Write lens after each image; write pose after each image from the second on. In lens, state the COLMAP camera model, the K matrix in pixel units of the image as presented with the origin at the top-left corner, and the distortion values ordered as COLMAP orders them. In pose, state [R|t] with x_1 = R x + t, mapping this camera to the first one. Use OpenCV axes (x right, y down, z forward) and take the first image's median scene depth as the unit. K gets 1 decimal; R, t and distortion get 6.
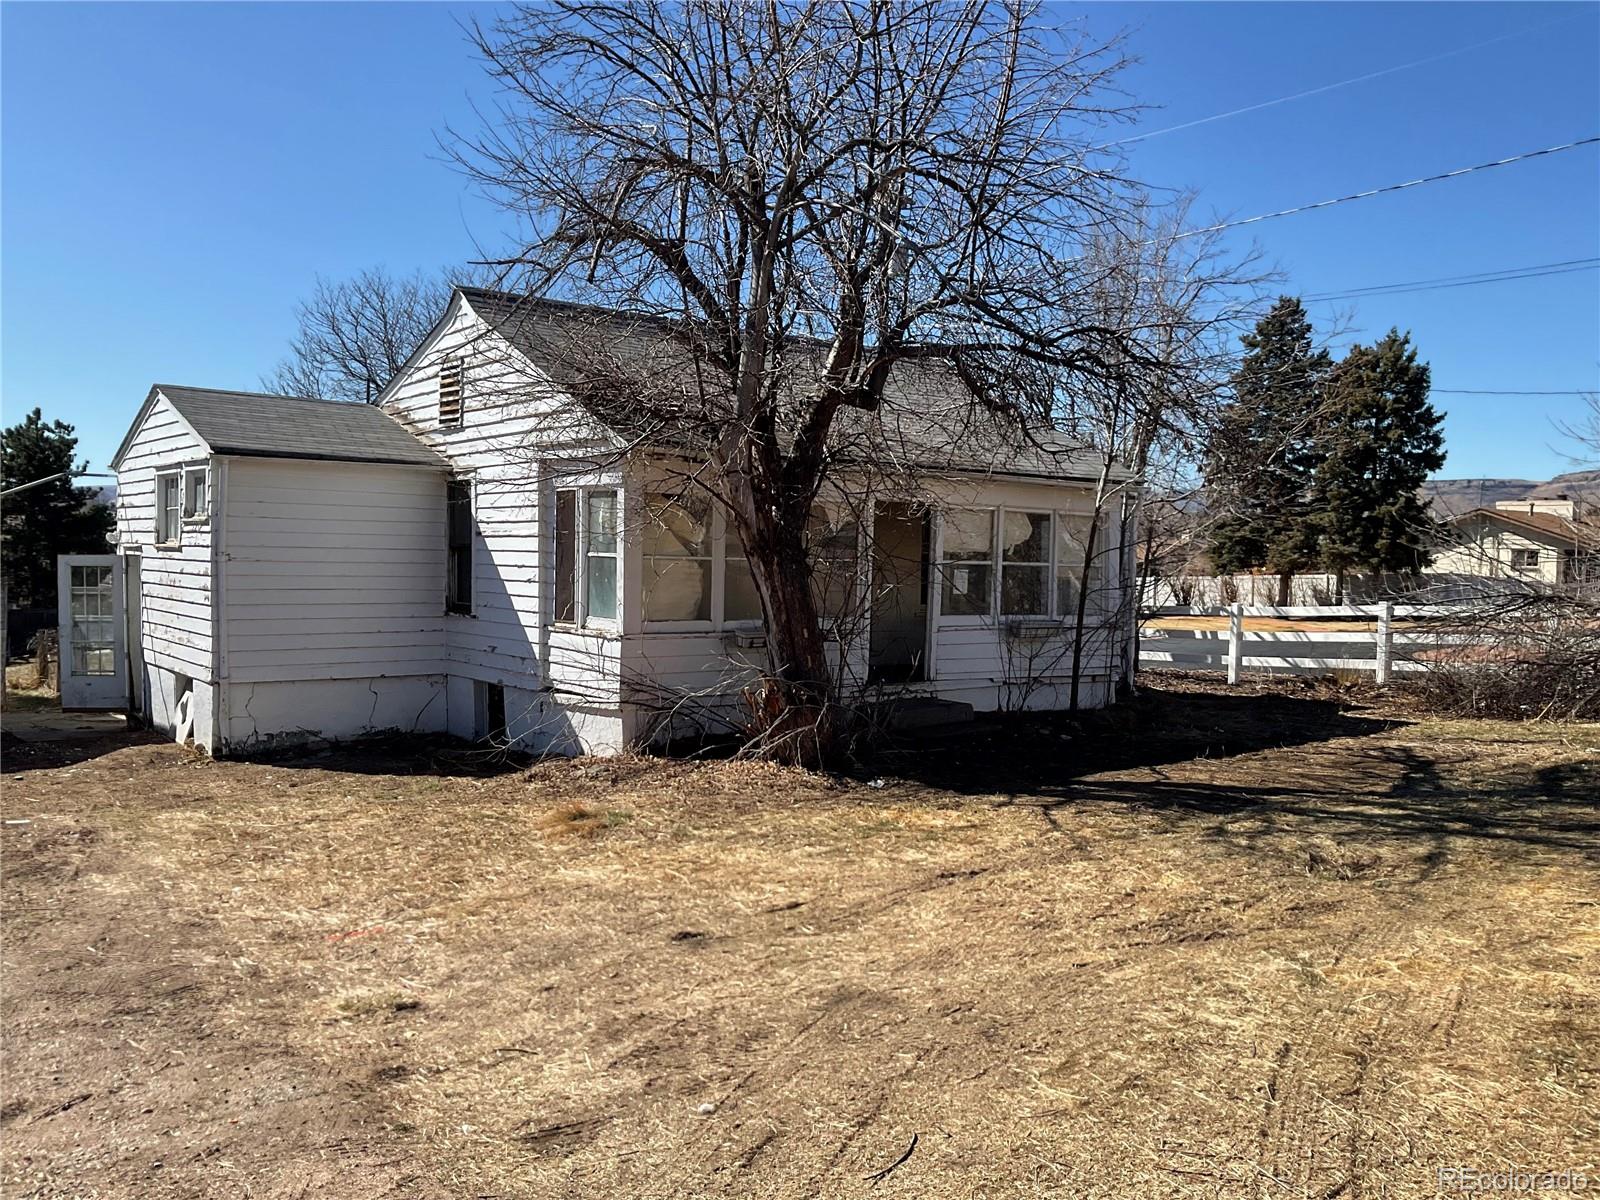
lens RADIAL K [[1345.6, 0, 828.7], [0, 1345.6, 626.3], [0, 0, 1]] dist [0.071349, -0.148030]
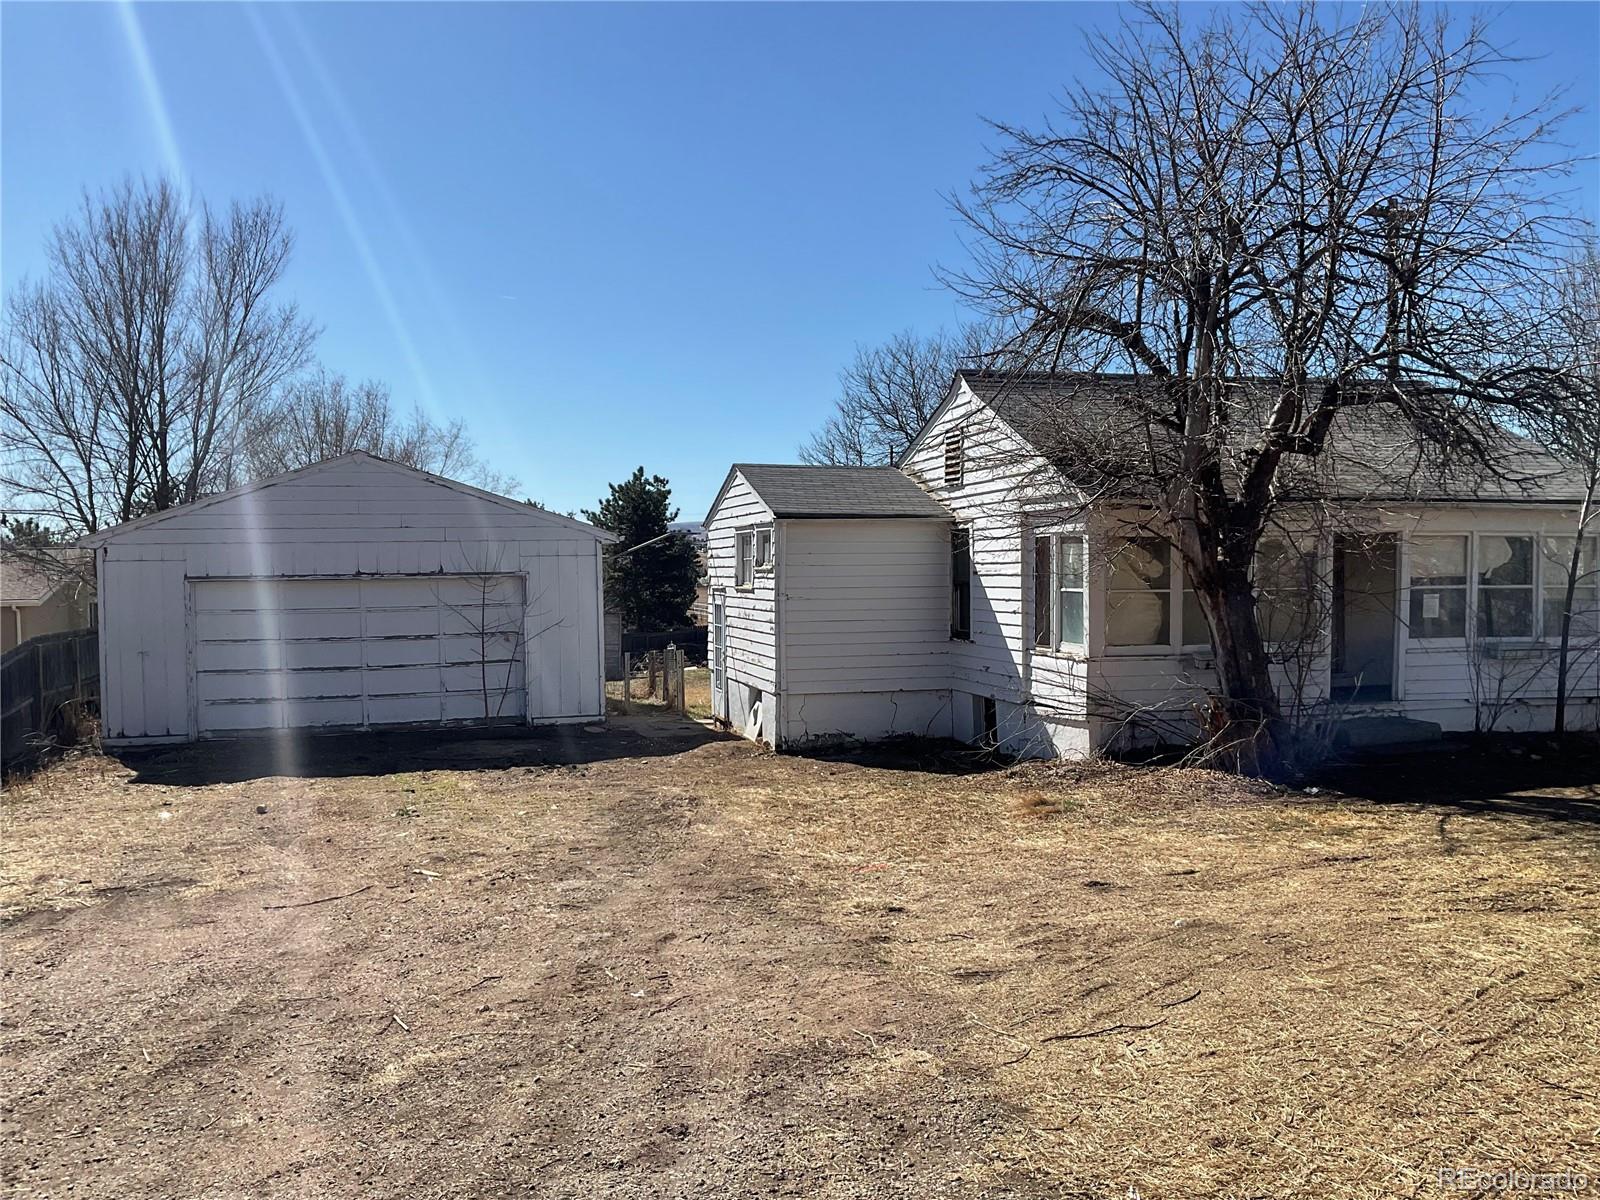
lens RADIAL K [[1374.4, 0, 800.0], [0, 1374.4, 600.0], [0, 0, 1]] dist [-0.143510, 0.083598]
pose [[0.918340, -0.012923, -0.395580, 0.086687], [-0.000267, 0.999446, -0.033269, -0.004250], [0.395791, 0.030658, 0.917829, -0.195137]]
